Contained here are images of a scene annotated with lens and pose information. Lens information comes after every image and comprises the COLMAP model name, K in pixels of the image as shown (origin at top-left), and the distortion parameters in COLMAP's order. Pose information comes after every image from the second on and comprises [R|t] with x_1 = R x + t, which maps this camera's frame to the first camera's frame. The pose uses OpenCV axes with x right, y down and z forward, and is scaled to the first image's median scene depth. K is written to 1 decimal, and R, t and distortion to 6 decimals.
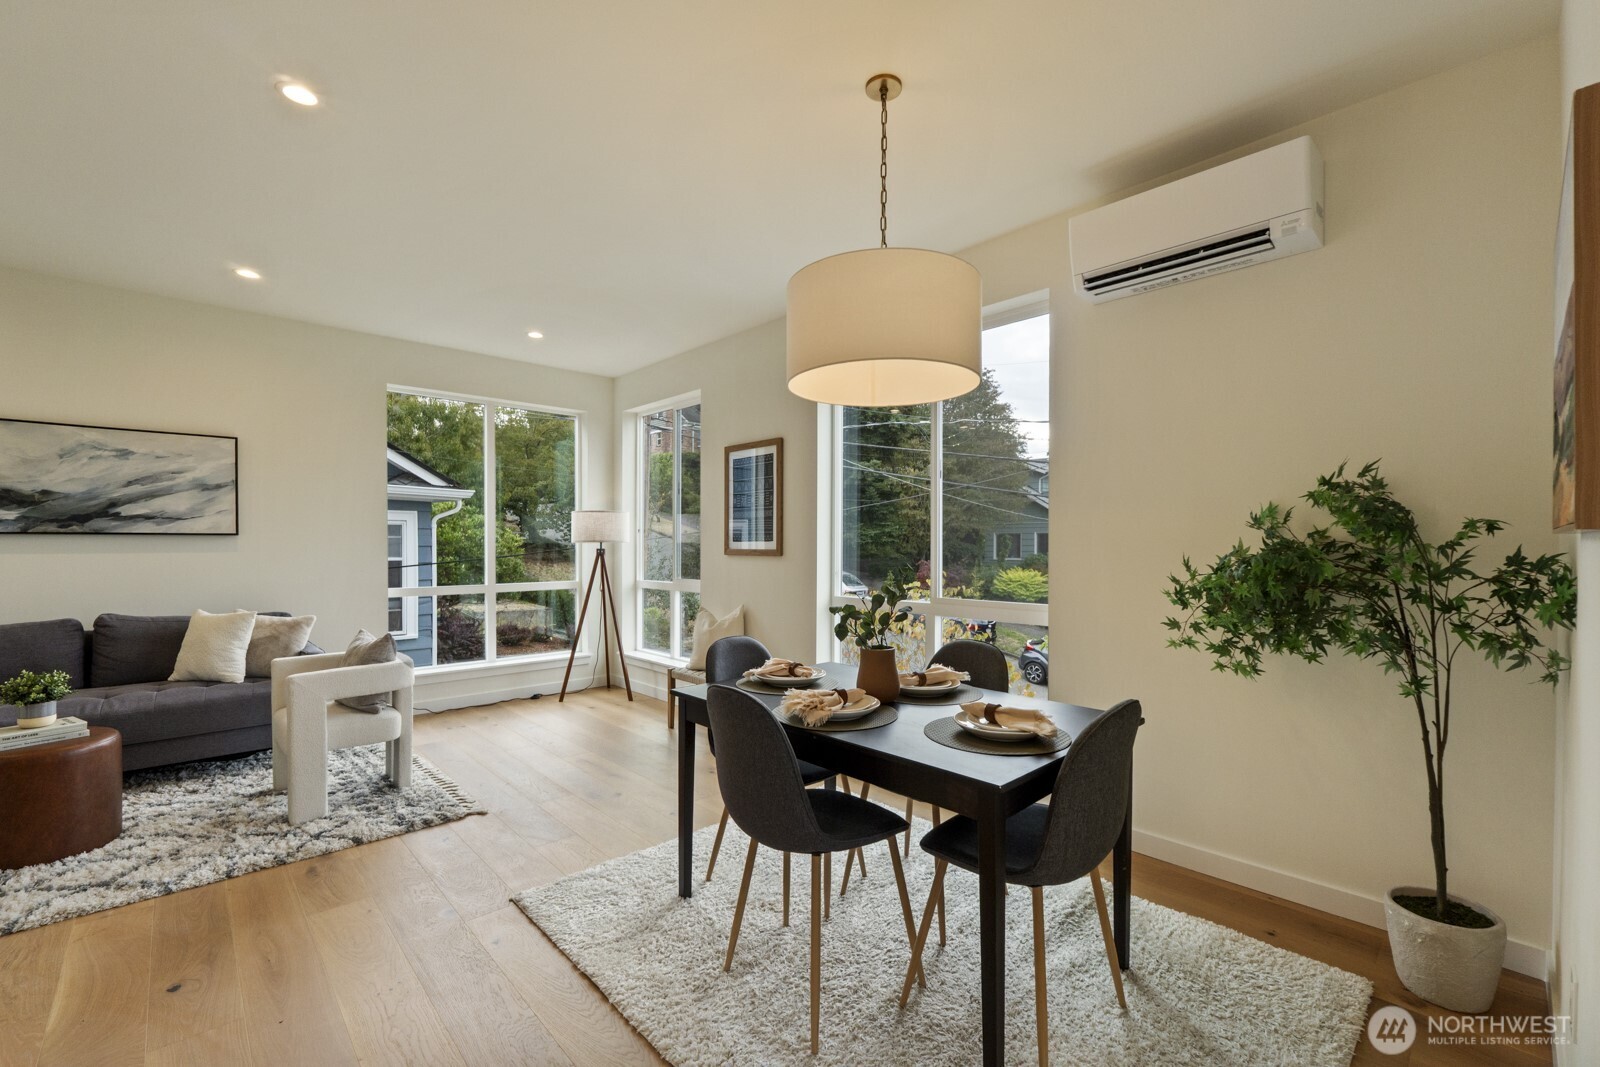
lens RADIAL K [[674.3, 0, 802.5], [0, 674.3, 551.5], [0, 0, 1]] dist [-0.007488, -0.000180]
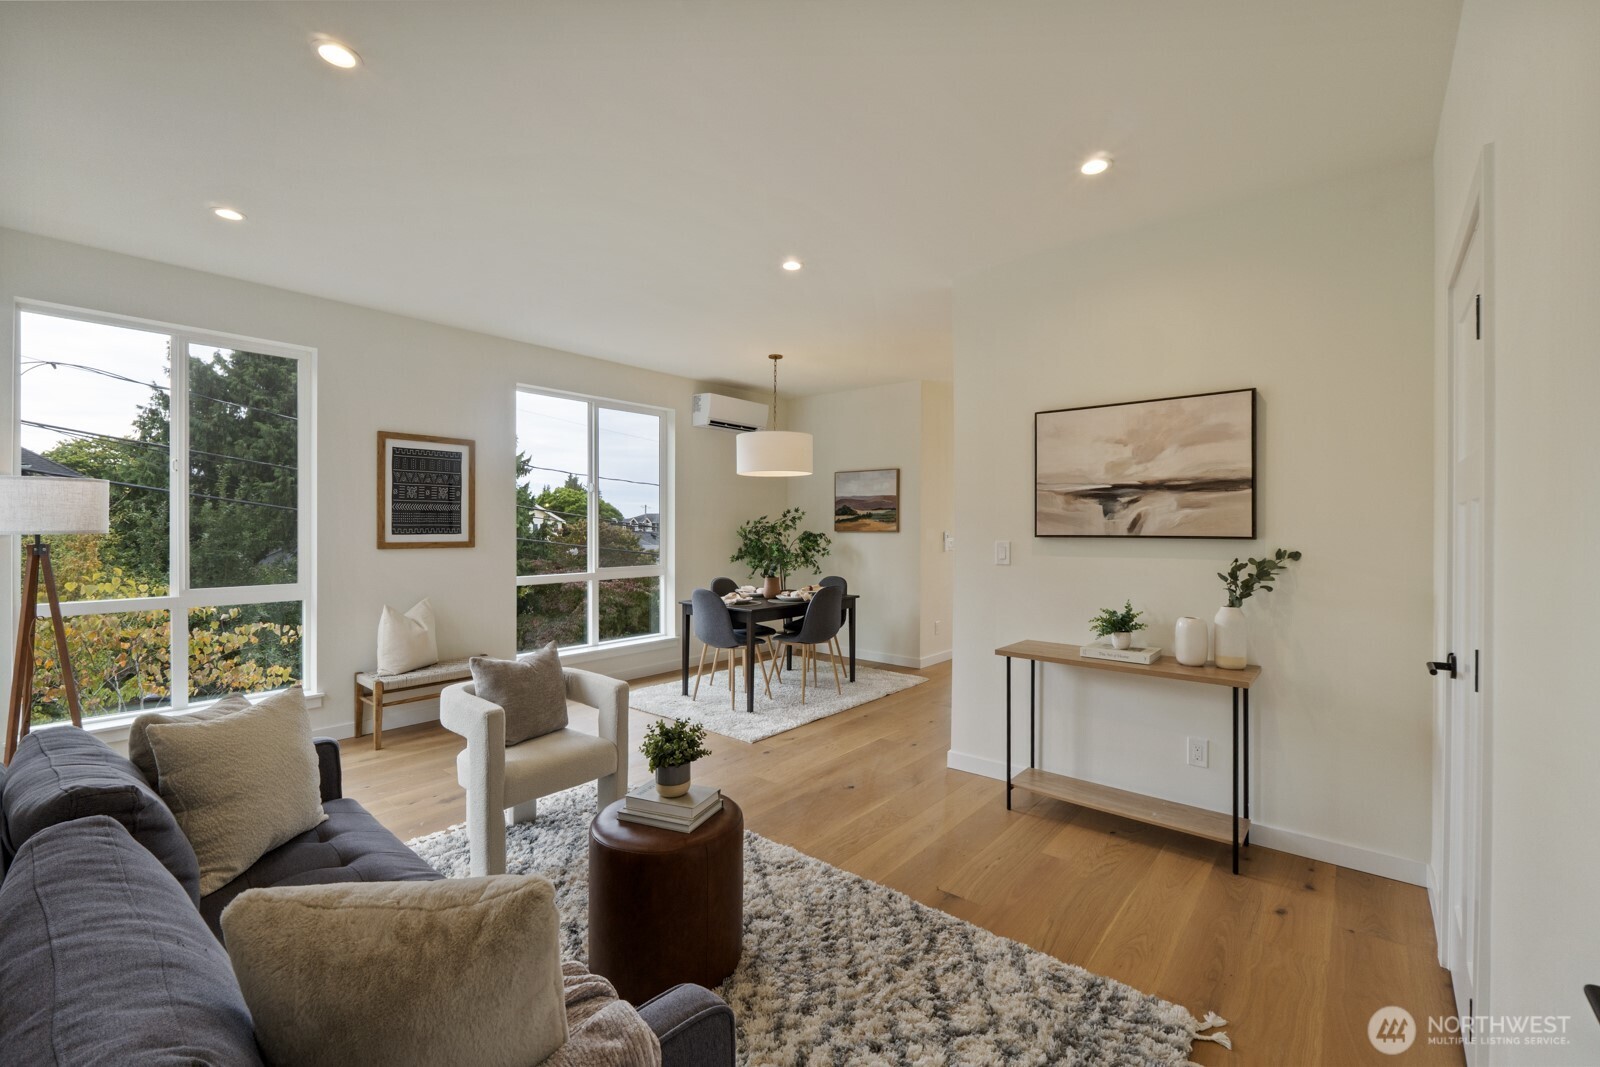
lens RADIAL K [[674.3, 0, 816.2], [0, 674.3, 528.1], [0, 0, 1]] dist [-0.007488, -0.000180]
pose [[-0.128505, -0.005710, 0.991692, -1.406512], [0.006732, 0.999955, 0.006630, -0.032465], [-0.991686, 0.007528, -0.128461, 0.679308]]
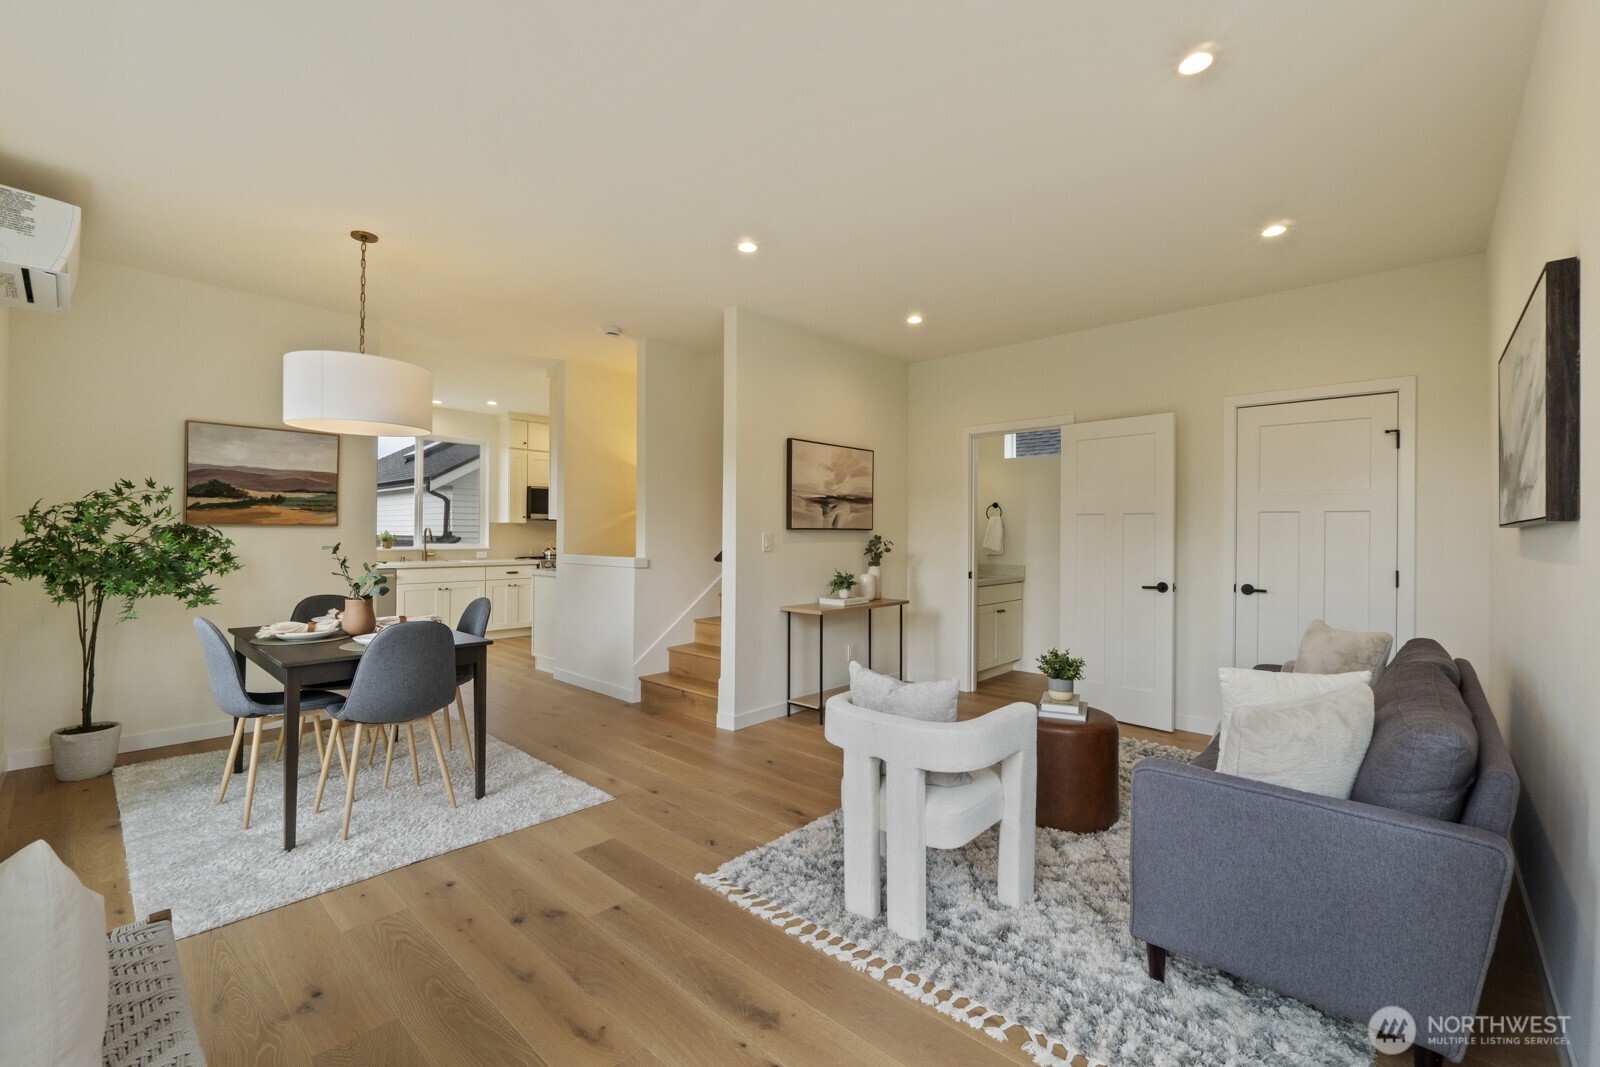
lens RADIAL K [[674.3, 0, 805.1], [0, 674.3, 531.0], [0, 0, 1]] dist [-0.007488, -0.000180]
pose [[-0.996729, -0.010744, -0.080099, -0.448826], [-0.011394, 0.999906, 0.007666, -0.019552], [0.080009, 0.008553, -0.996757, 1.519002]]
